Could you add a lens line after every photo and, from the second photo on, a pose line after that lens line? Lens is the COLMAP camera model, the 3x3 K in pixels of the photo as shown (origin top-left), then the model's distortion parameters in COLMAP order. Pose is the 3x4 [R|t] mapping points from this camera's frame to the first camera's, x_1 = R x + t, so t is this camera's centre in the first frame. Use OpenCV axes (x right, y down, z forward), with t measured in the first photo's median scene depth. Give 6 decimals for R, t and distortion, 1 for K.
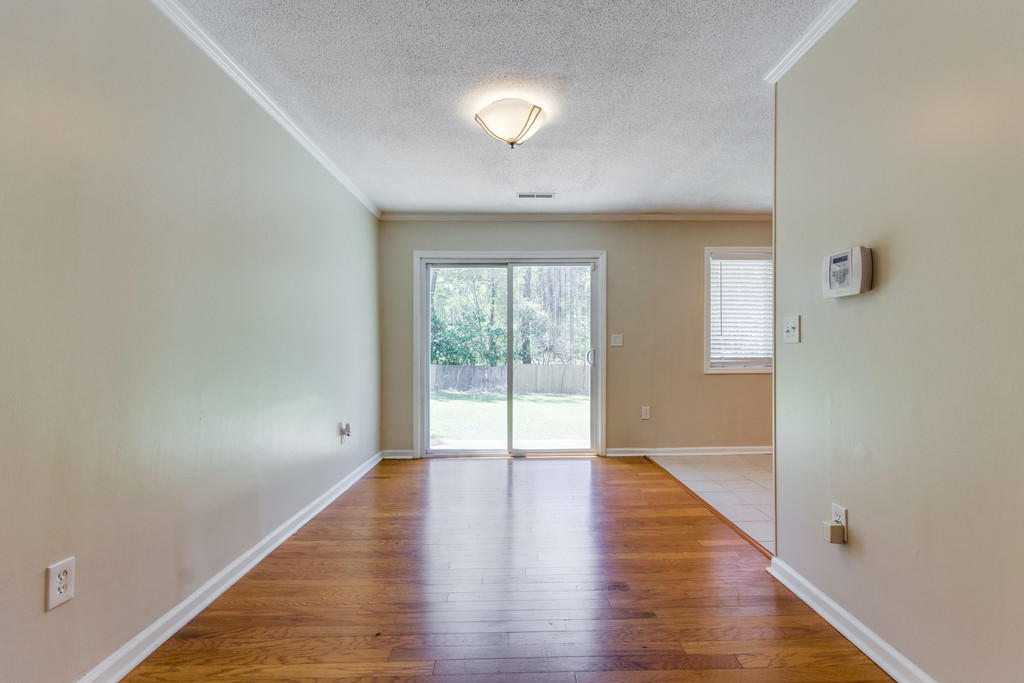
lens RADIAL K [[483.5, 0, 520.5], [0, 483.5, 345.8], [0, 0, 1]] dist [0.001676, 0.000796]
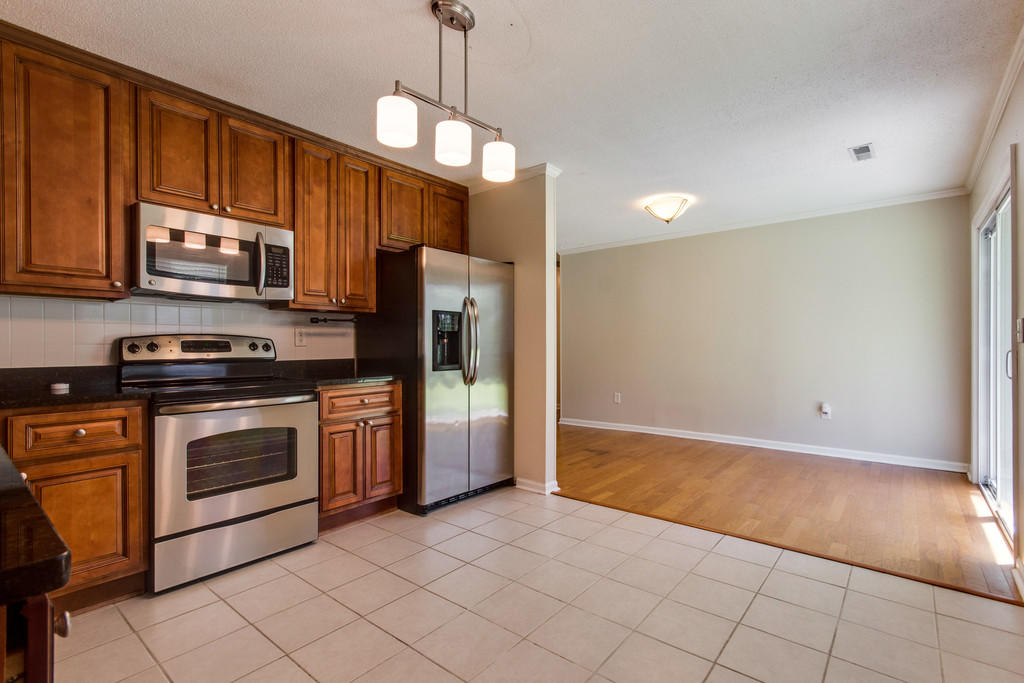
lens RADIAL K [[483.5, 0, 520.5], [0, 483.5, 345.8], [0, 0, 1]] dist [0.001676, 0.000796]
pose [[-0.647871, 0.003423, -0.761743, 1.306168], [0.001484, 0.999994, 0.003231, 0.003000], [0.761749, 0.000963, -0.647872, 1.421374]]
